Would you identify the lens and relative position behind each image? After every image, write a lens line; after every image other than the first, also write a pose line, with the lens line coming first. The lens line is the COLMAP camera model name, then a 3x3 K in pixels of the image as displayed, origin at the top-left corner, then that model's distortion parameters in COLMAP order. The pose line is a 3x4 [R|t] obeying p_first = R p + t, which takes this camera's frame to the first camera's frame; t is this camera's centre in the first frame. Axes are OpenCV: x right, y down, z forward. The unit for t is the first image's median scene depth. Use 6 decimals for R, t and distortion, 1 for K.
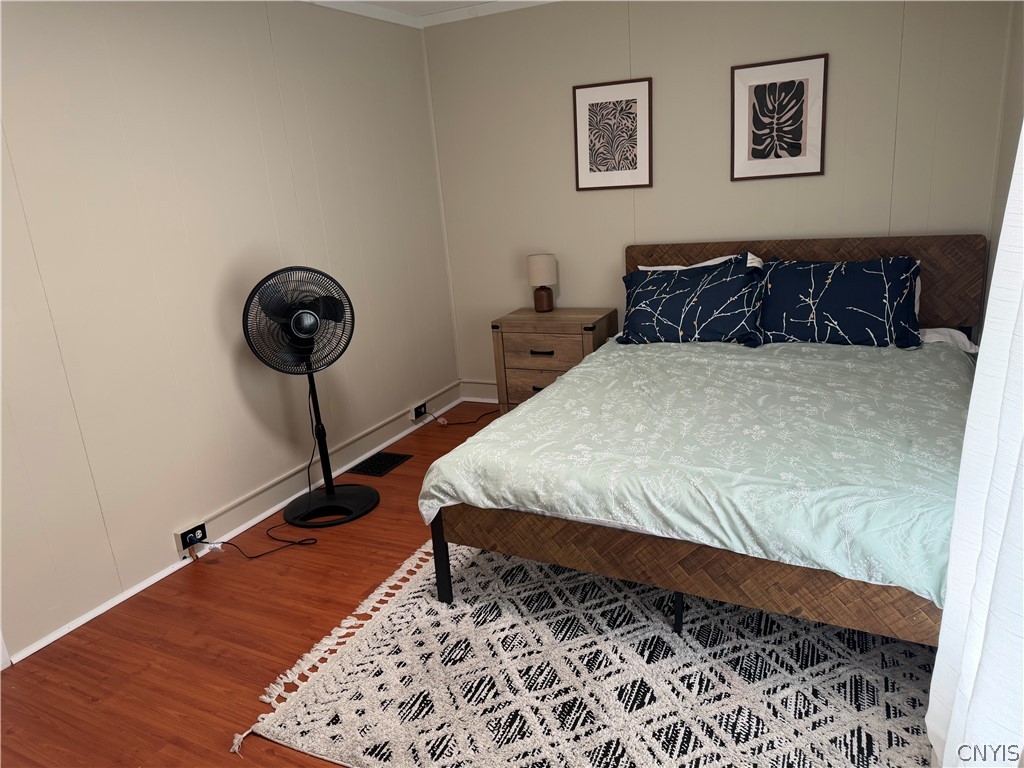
lens RADIAL K [[725.1, 0, 512.2], [0, 725.1, 392.0], [0, 0, 1]] dist [0.078543, -0.105928]
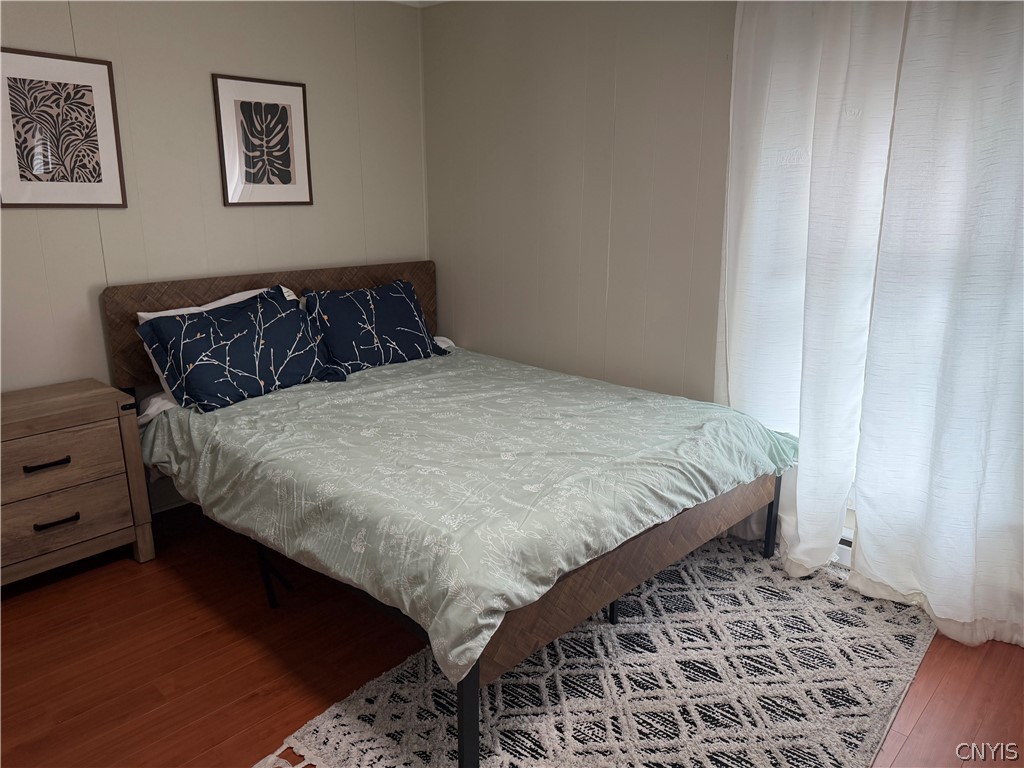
lens RADIAL K [[725.1, 0, 516.3], [0, 725.1, 390.4], [0, 0, 1]] dist [0.078543, -0.105928]
pose [[0.267685, -0.182292, 0.946105, -0.544016], [0.254963, 0.960338, 0.112896, -0.106482], [-0.929160, 0.211001, 0.303546, 0.550746]]
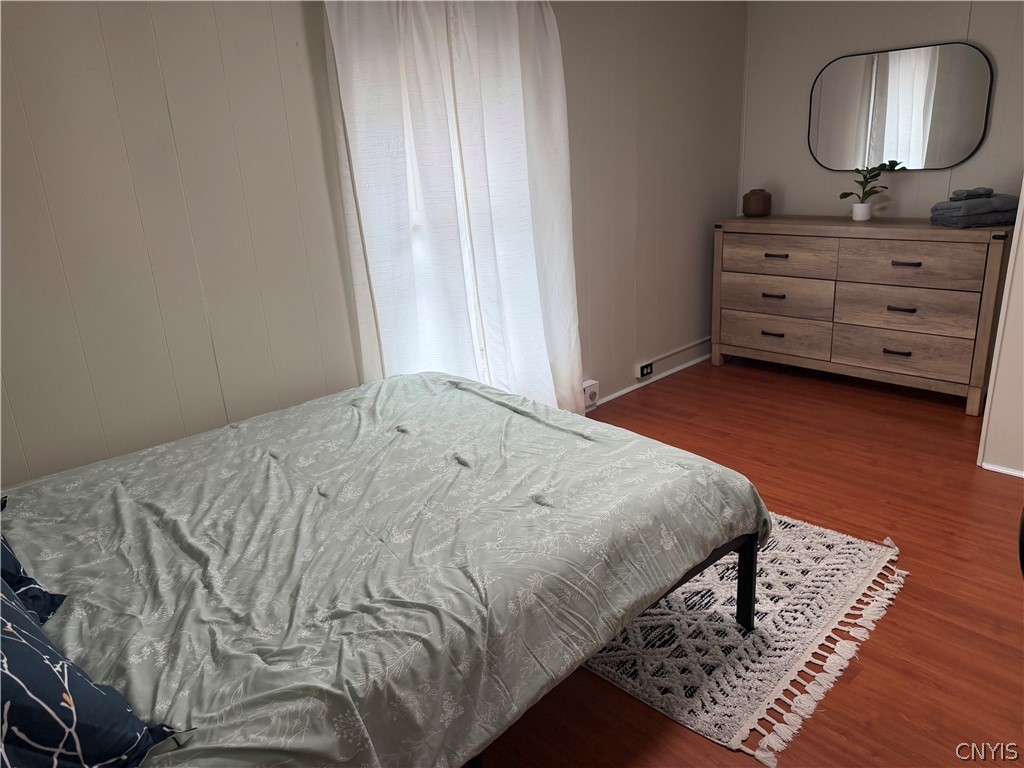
lens RADIAL K [[725.1, 0, 514.7], [0, 725.1, 388.2], [0, 0, 1]] dist [0.078543, -0.105928]
pose [[-0.933996, 0.011237, 0.357107, -0.123763], [0.214632, 0.816701, 0.535661, -0.397084], [-0.285631, 0.576952, -0.765207, 1.306823]]
